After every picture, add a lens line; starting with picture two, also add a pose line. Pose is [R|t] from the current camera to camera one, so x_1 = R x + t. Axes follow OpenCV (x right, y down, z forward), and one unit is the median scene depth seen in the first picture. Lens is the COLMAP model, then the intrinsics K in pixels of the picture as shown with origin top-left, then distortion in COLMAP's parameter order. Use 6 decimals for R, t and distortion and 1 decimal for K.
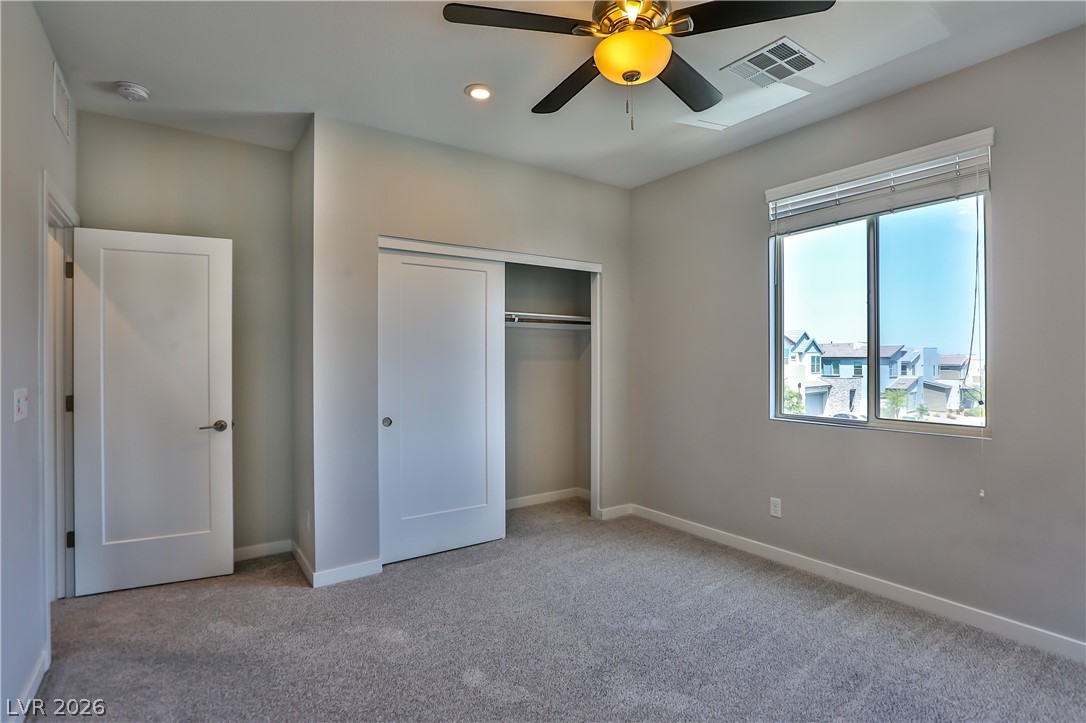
lens RADIAL K [[527.1, 0, 543.0], [0, 527.1, 361.5], [0, 0, 1]] dist [-0.062269, 0.023218]
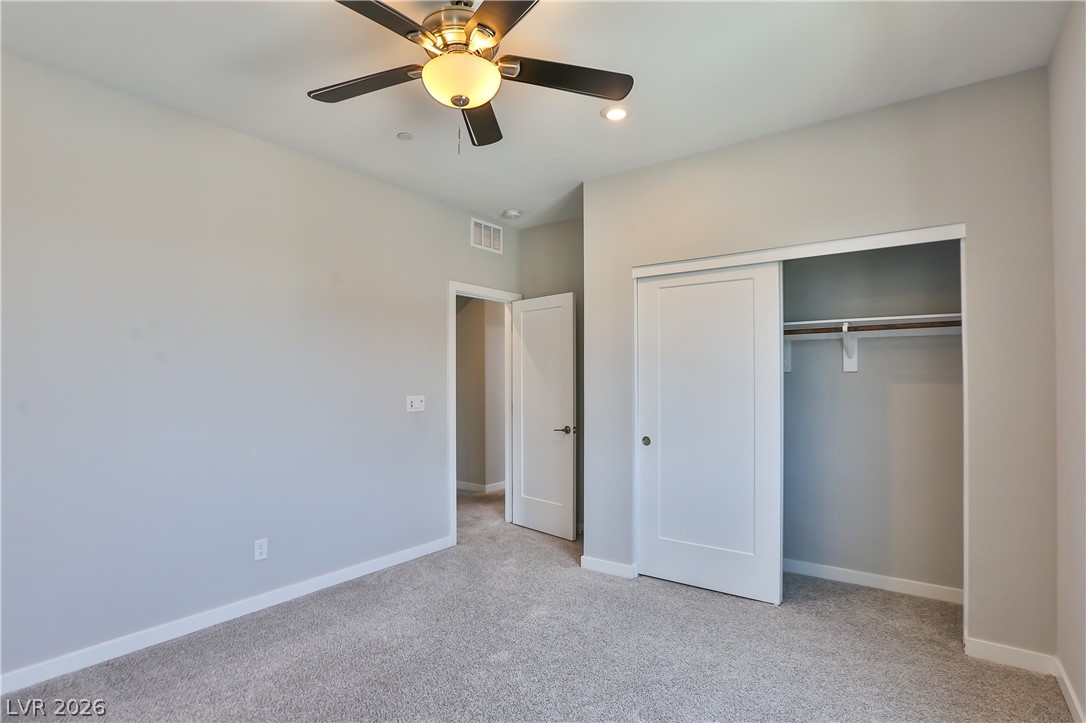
lens RADIAL K [[534.5, 0, 548.0], [0, 534.5, 368.8], [0, 0, 1]] dist [-0.065149, 0.026528]
pose [[0.317969, -0.016729, -0.947954, 0.649296], [-0.004029, 0.999811, -0.018995, -0.008448], [0.948093, 0.009859, 0.317841, 0.458464]]
